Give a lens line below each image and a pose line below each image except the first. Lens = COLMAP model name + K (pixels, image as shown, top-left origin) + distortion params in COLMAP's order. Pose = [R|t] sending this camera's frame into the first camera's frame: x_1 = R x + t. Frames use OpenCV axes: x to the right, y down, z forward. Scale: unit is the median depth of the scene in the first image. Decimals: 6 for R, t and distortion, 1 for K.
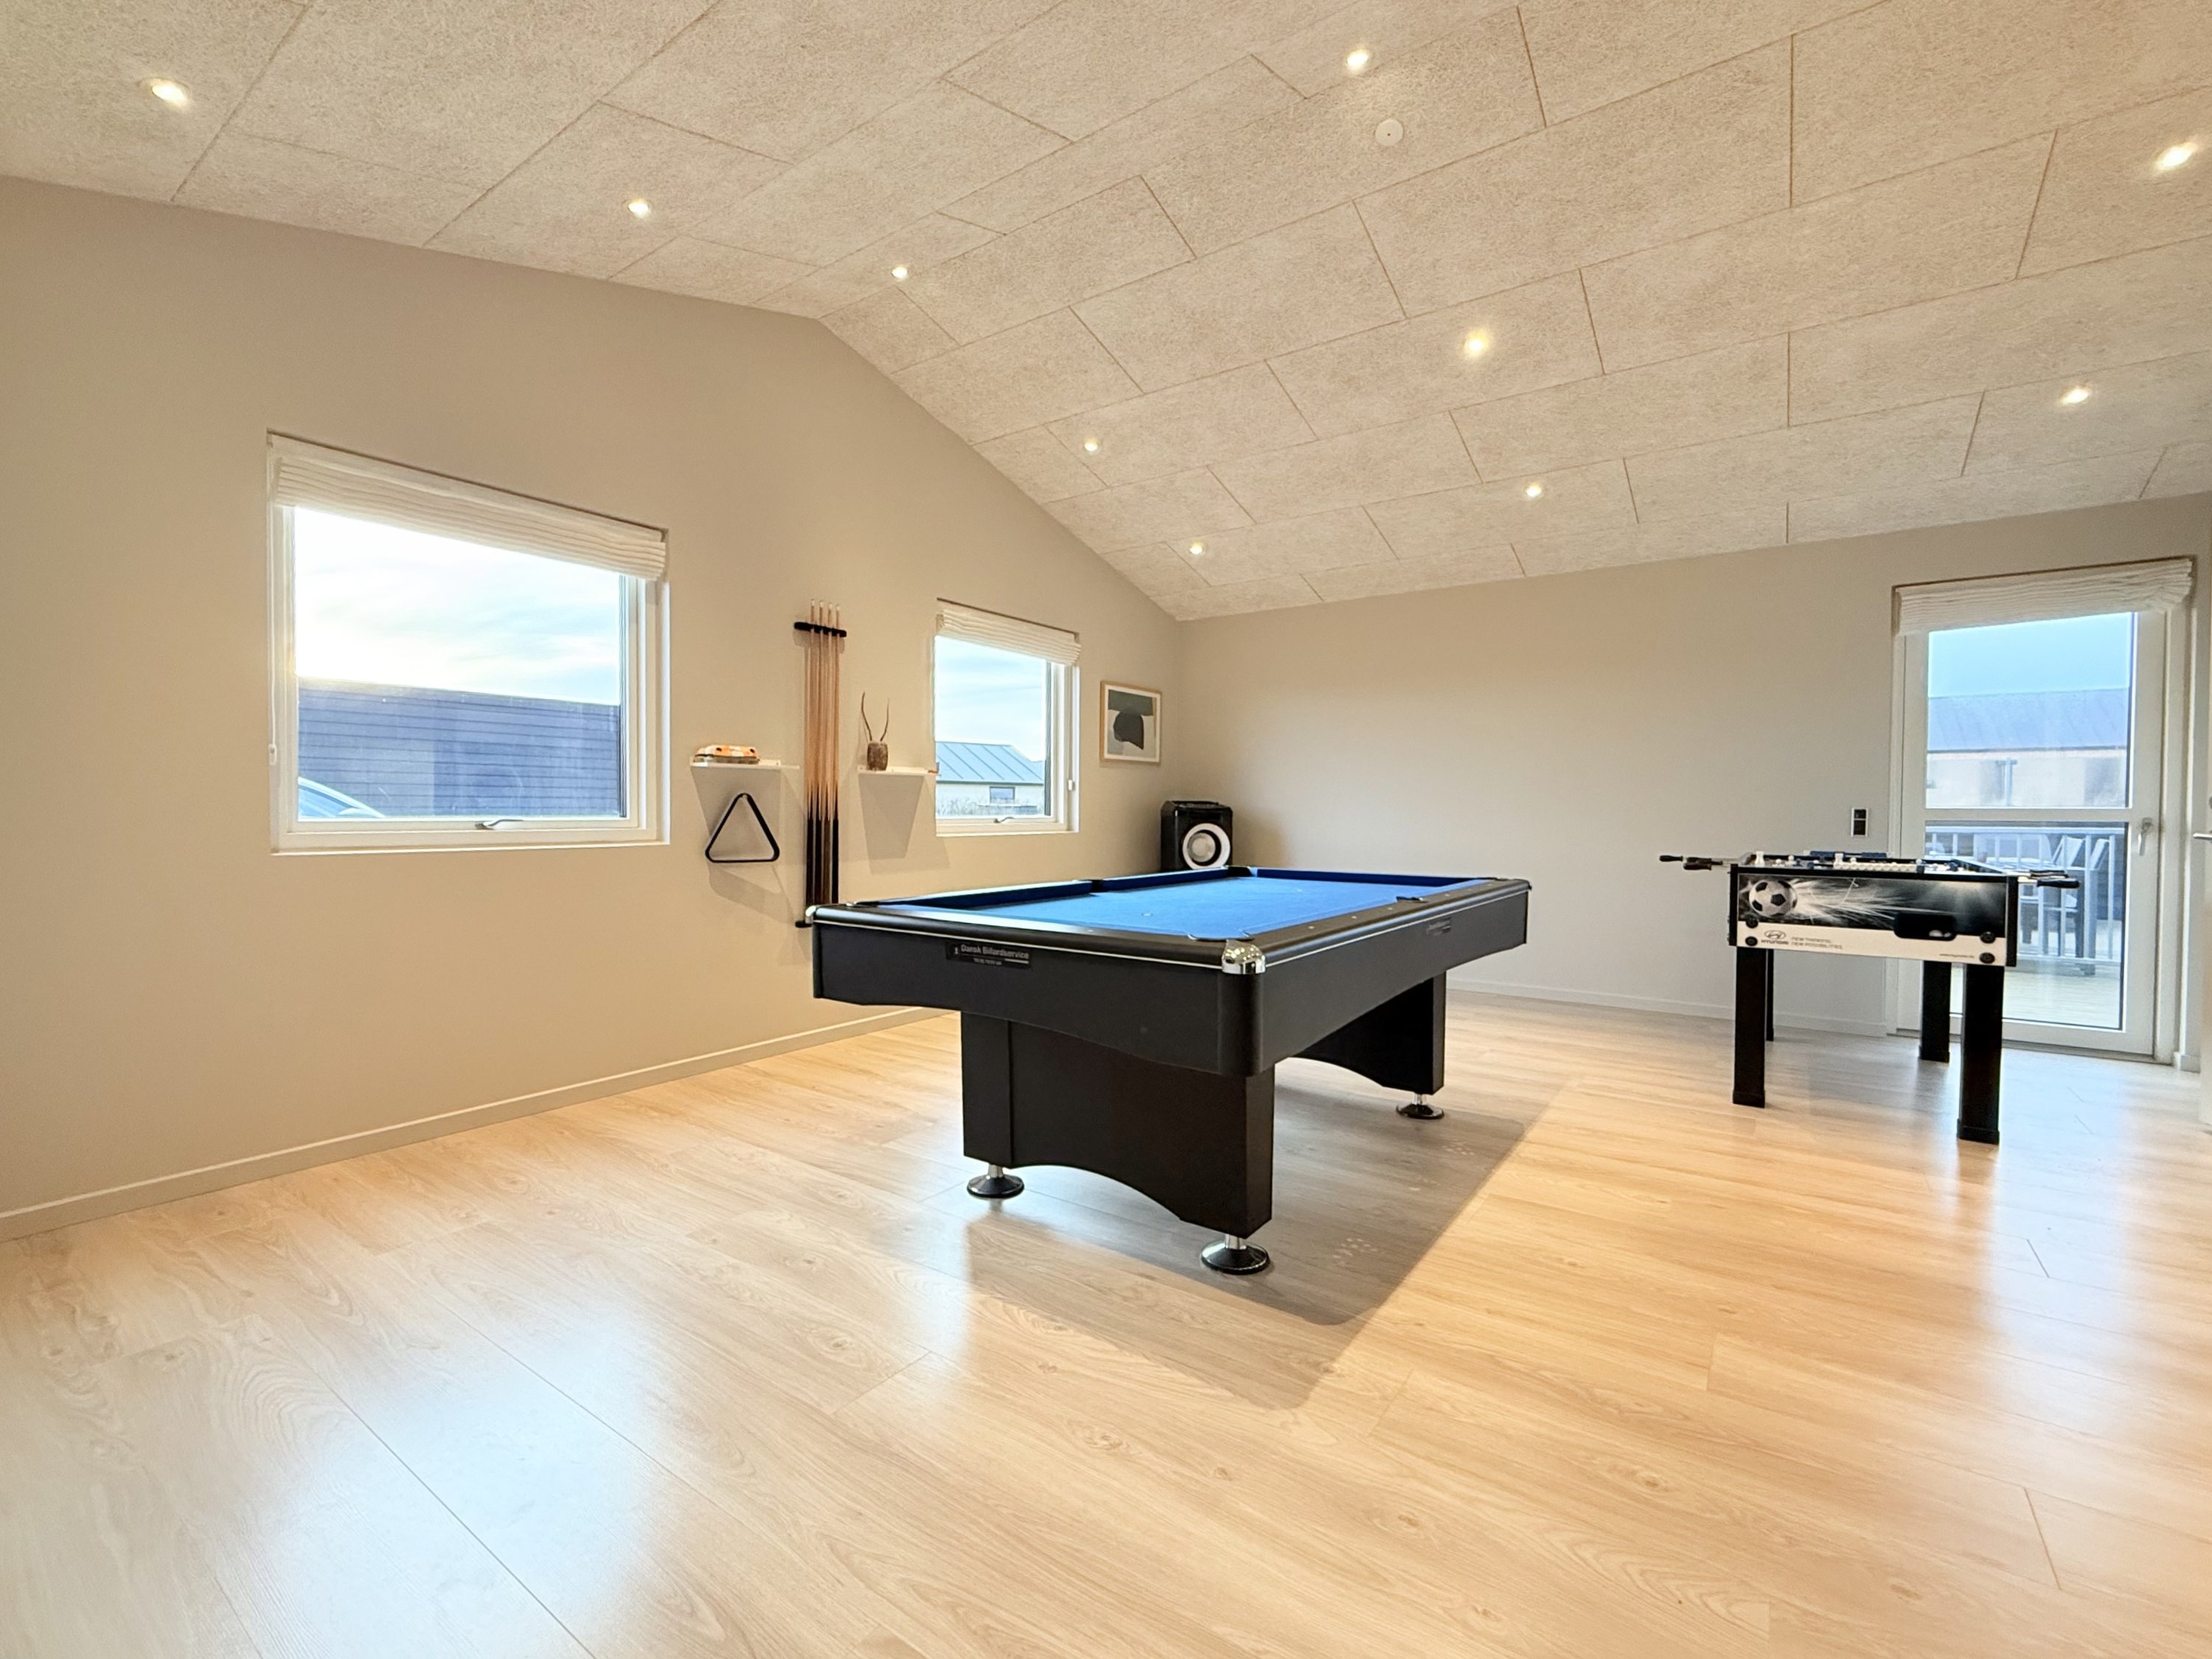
lens RADIAL K [[889.3, 0, 1096.9], [0, 889.3, 829.6], [0, 0, 1]] dist [-0.000362, -0.000097]
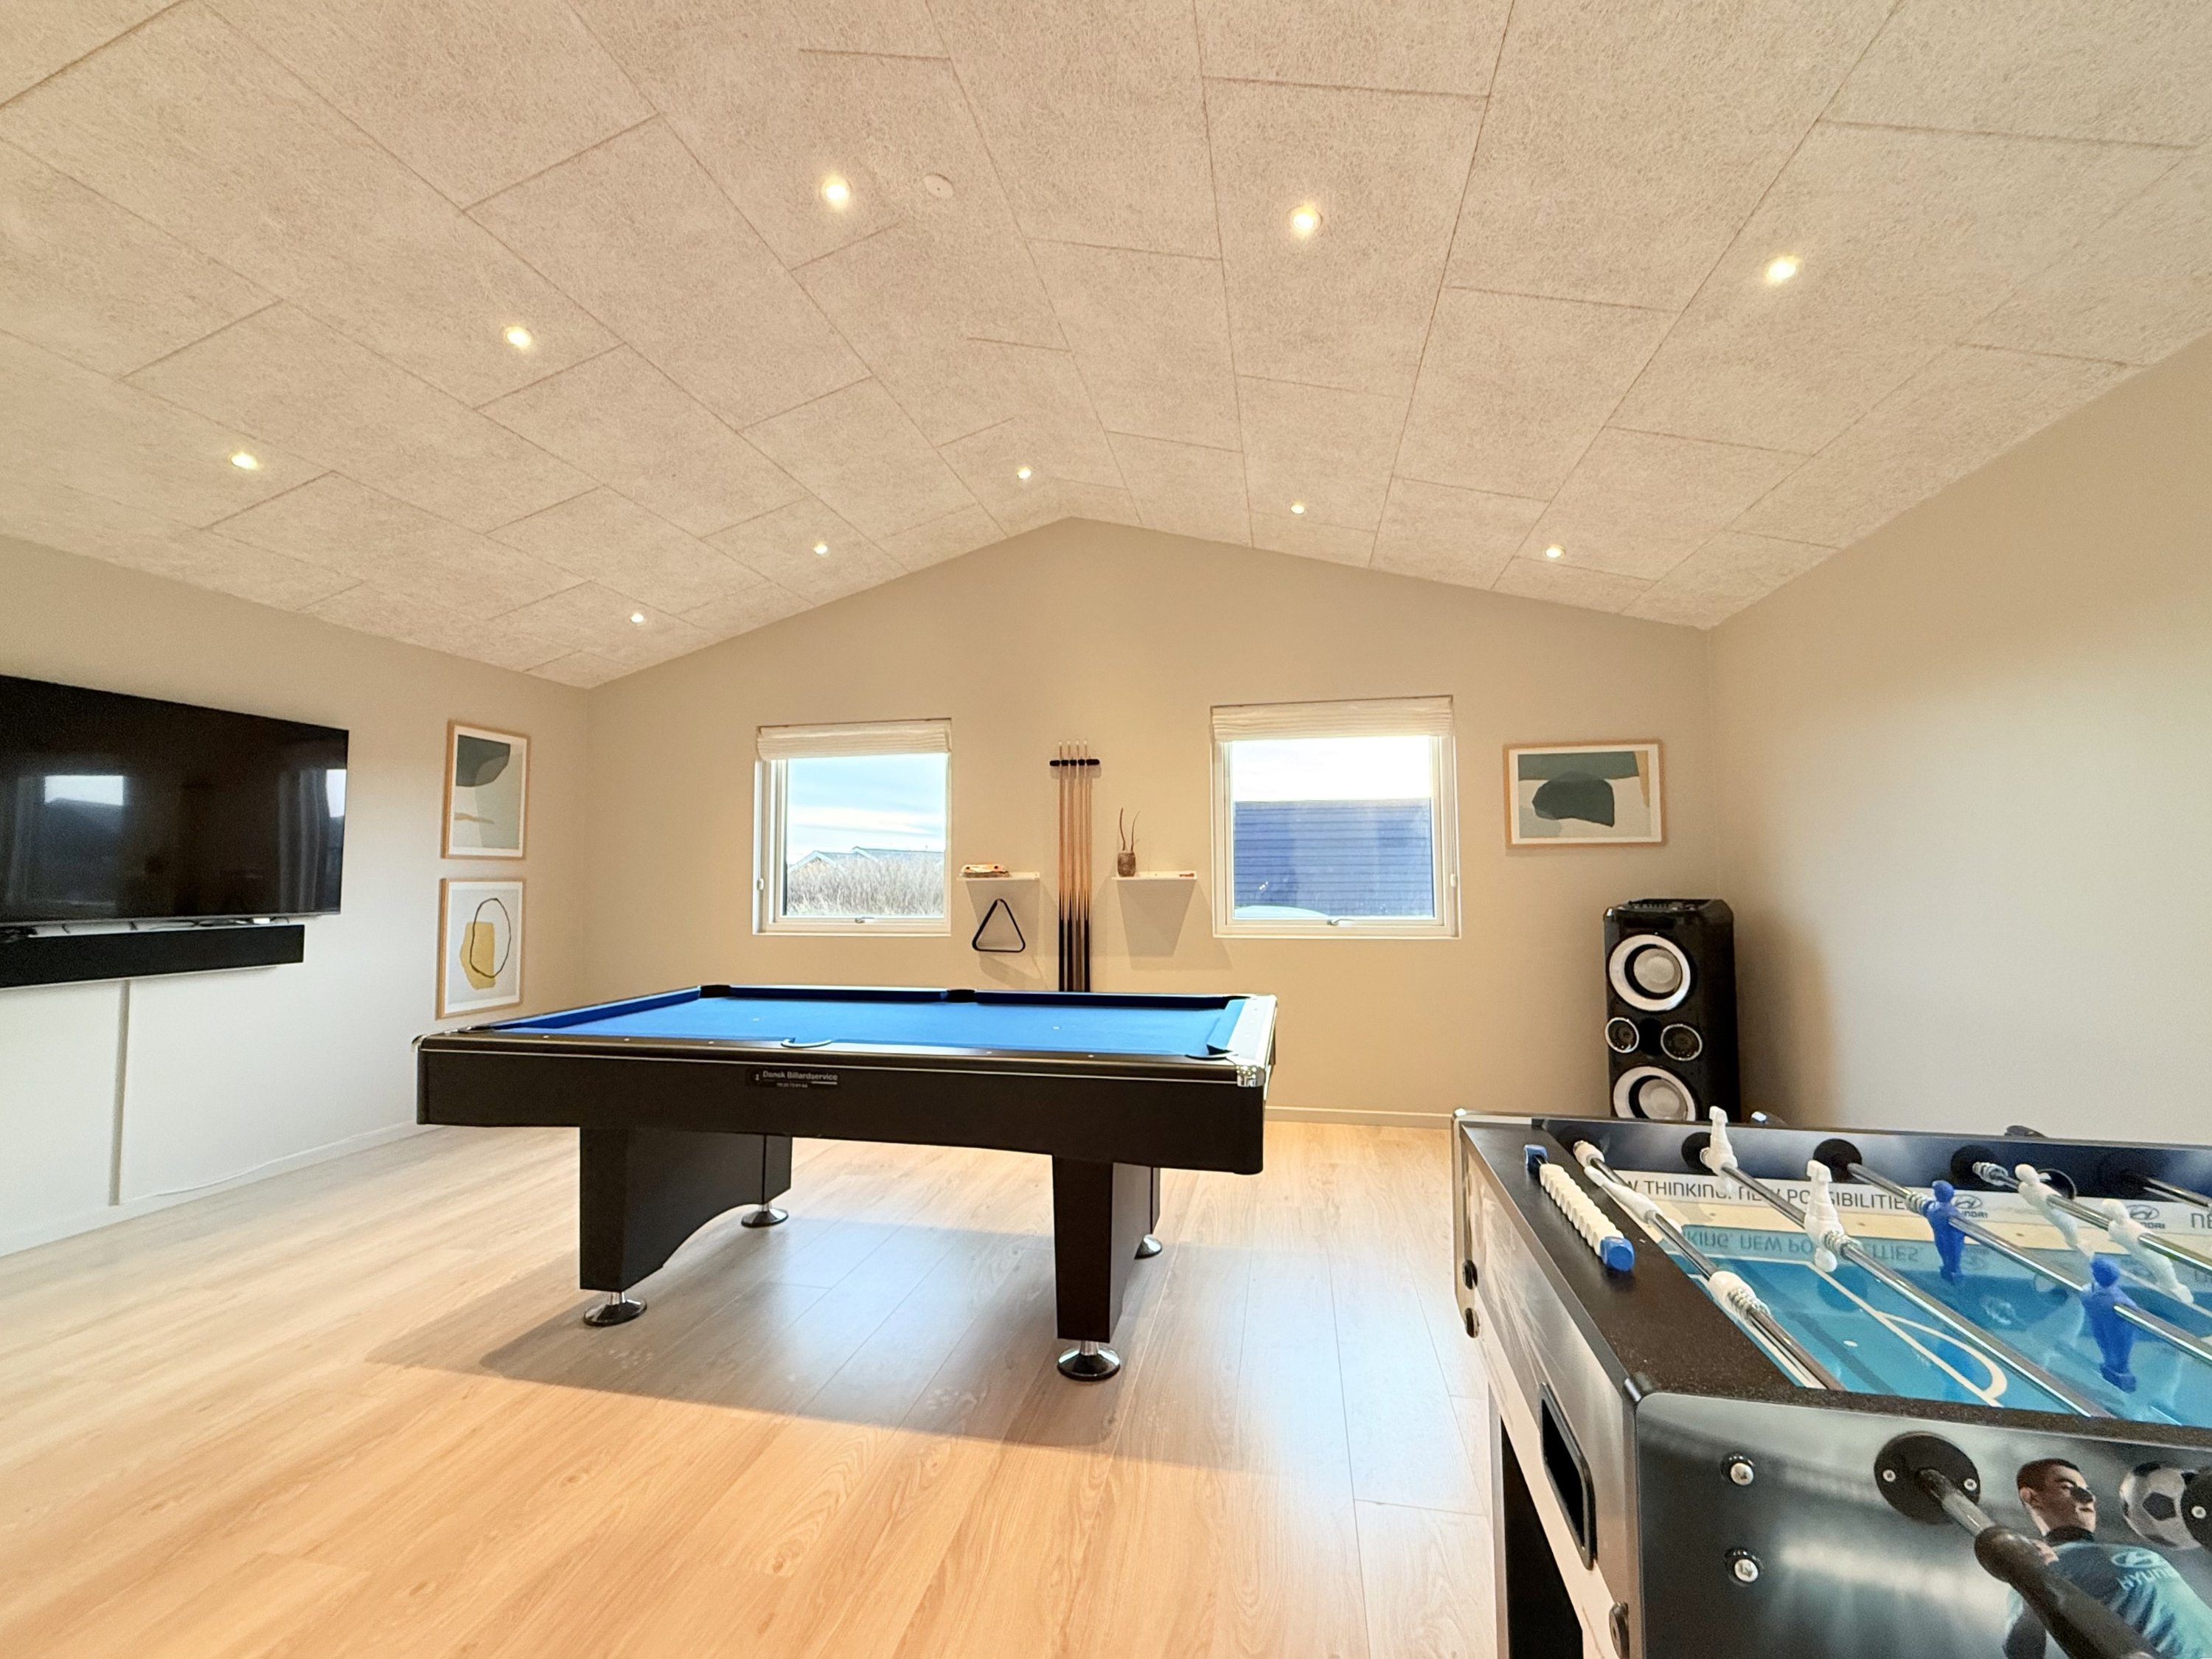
lens RADIAL K [[867.2, 0, 1100.1], [0, 867.2, 831.0], [0, 0, 1]] dist [-0.003419, -0.000236]
pose [[0.457427, -0.061074, -0.887147, 0.745960], [-0.015303, 0.996950, -0.076524, -0.041899], [0.889116, 0.048580, 0.455097, 0.497092]]
